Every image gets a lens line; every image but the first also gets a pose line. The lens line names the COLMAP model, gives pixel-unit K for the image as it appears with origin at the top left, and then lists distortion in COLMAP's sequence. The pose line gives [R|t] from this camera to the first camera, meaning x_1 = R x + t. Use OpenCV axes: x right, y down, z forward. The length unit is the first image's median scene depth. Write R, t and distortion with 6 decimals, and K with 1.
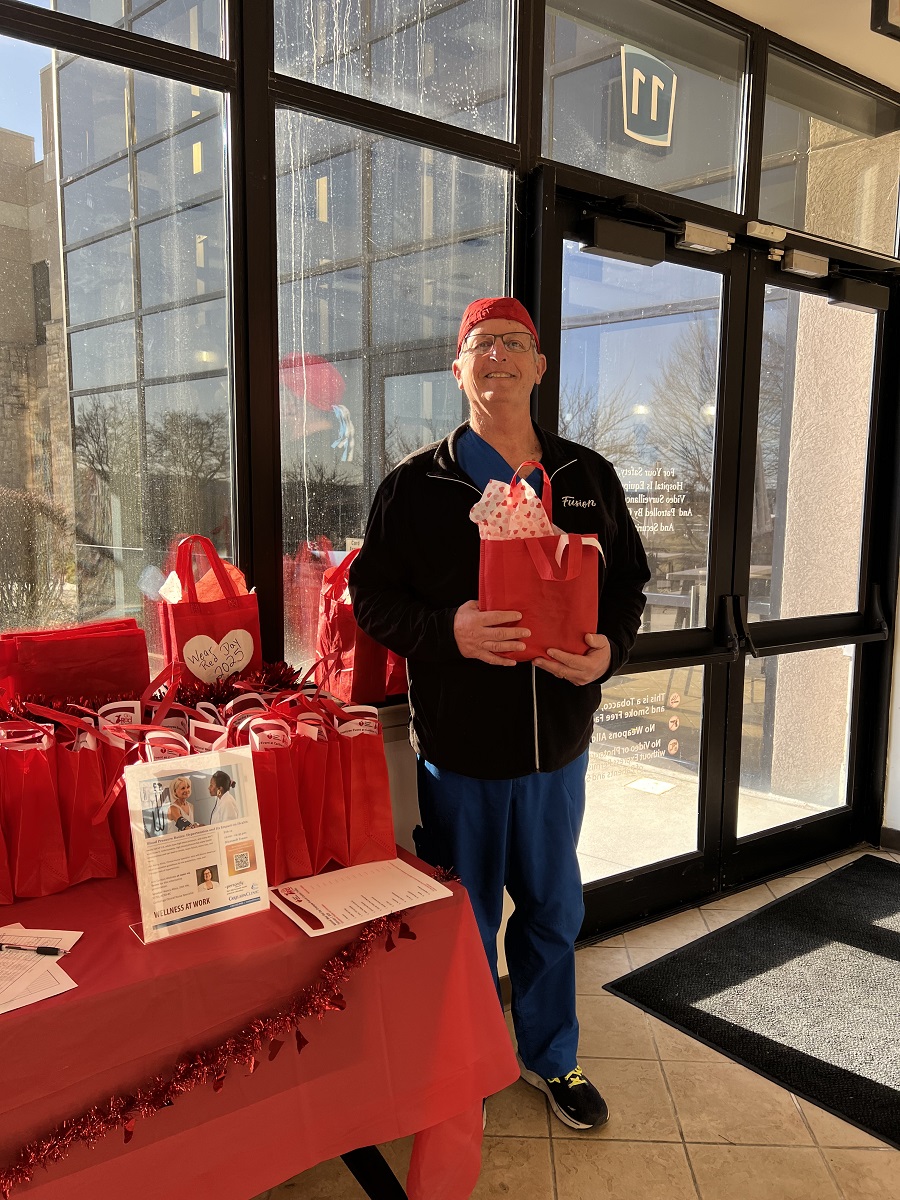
lens RADIAL K [[917.9, 0, 454.3], [0, 917.9, 606.5], [0, 0, 1]] dist [0.046577, -0.061887]
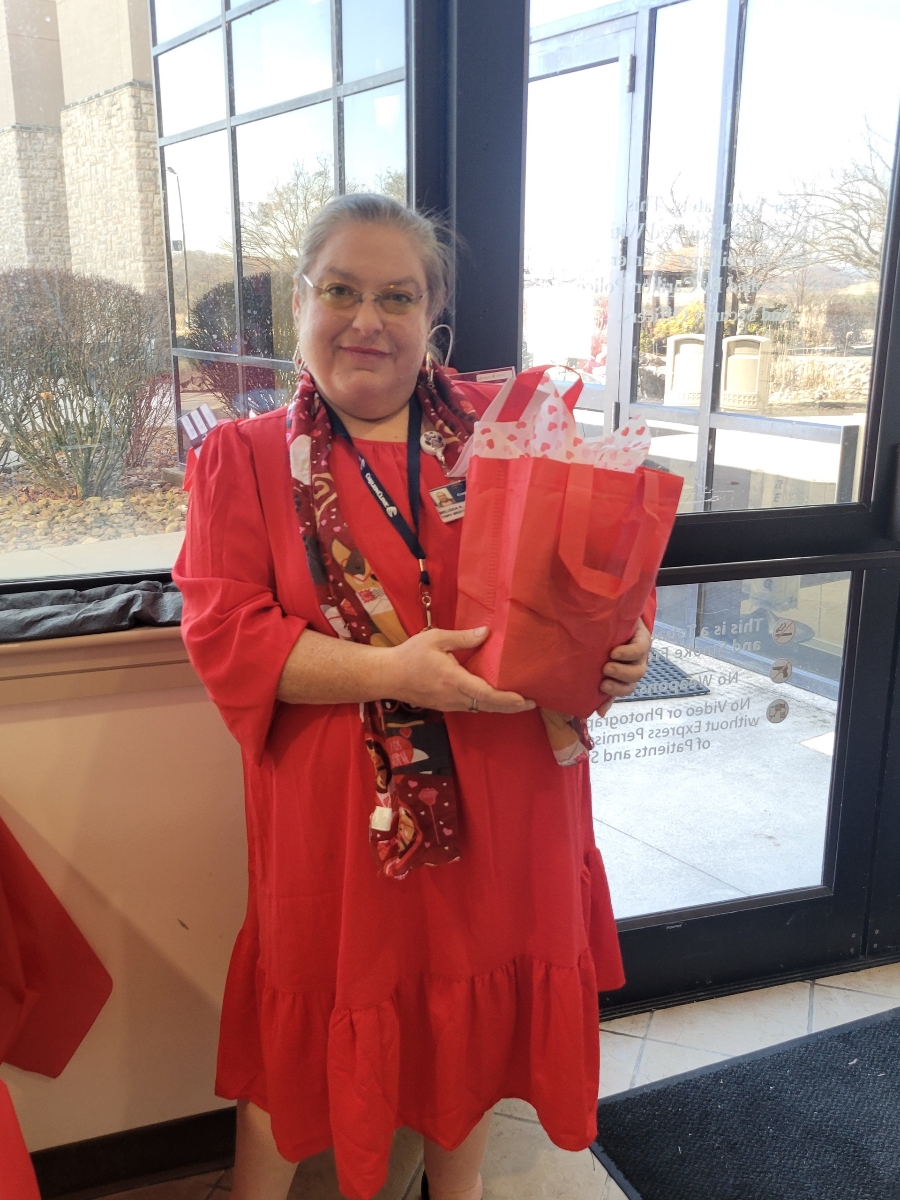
lens RADIAL K [[1170.4, 0, 432.1], [0, 1170.4, 611.5], [0, 0, 1]] dist [0.043133, 0.006387]
pose [[0.959985, 0.066082, -0.272143, 0.234881], [-0.024670, 0.987939, 0.152867, -0.014829], [0.278963, -0.140036, 0.950037, 0.270137]]
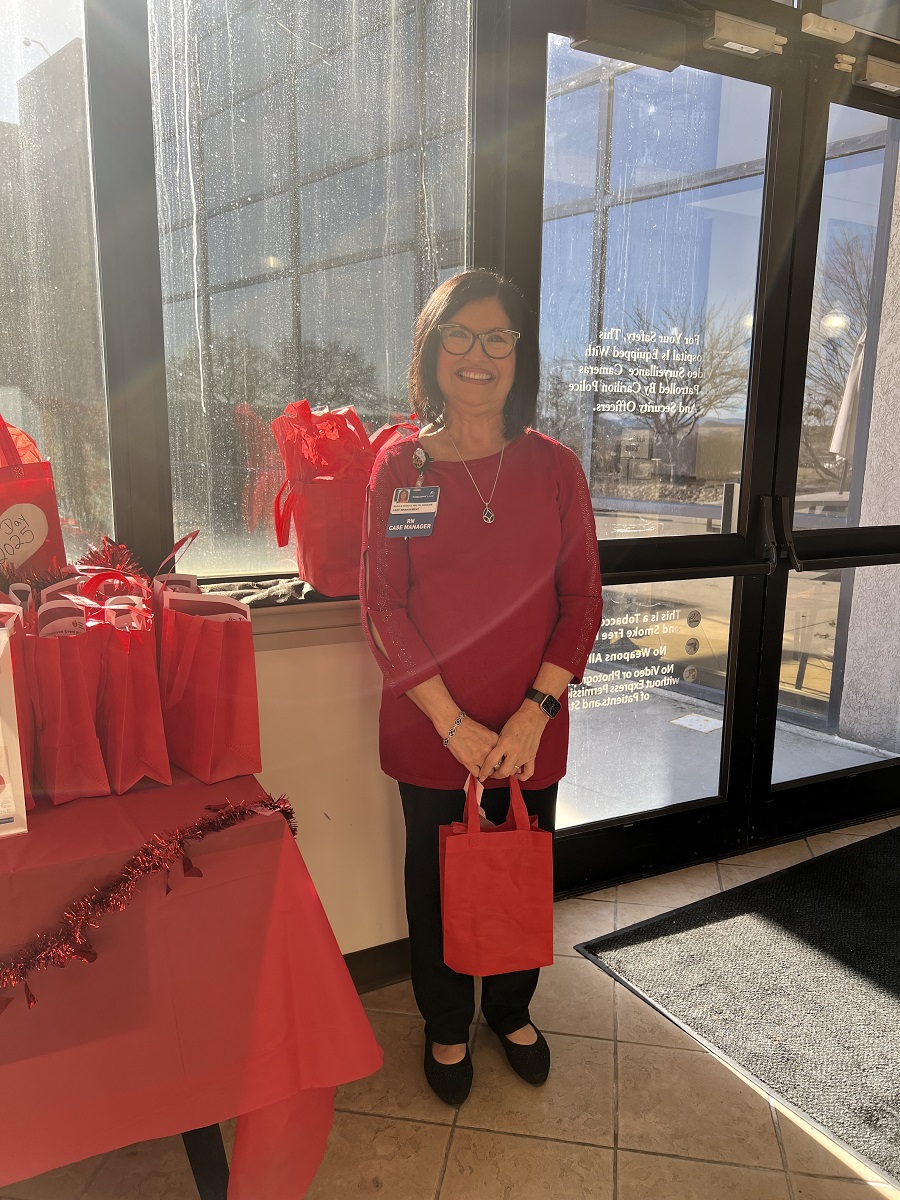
lens RADIAL K [[917.9, 0, 454.3], [0, 917.9, 606.5], [0, 0, 1]] dist [0.046577, -0.061887]
pose [[0.991507, 0.028278, -0.126939, 0.133455], [-0.019355, 0.997289, 0.070989, 0.035859], [0.128602, -0.067929, 0.989367, 0.145372]]
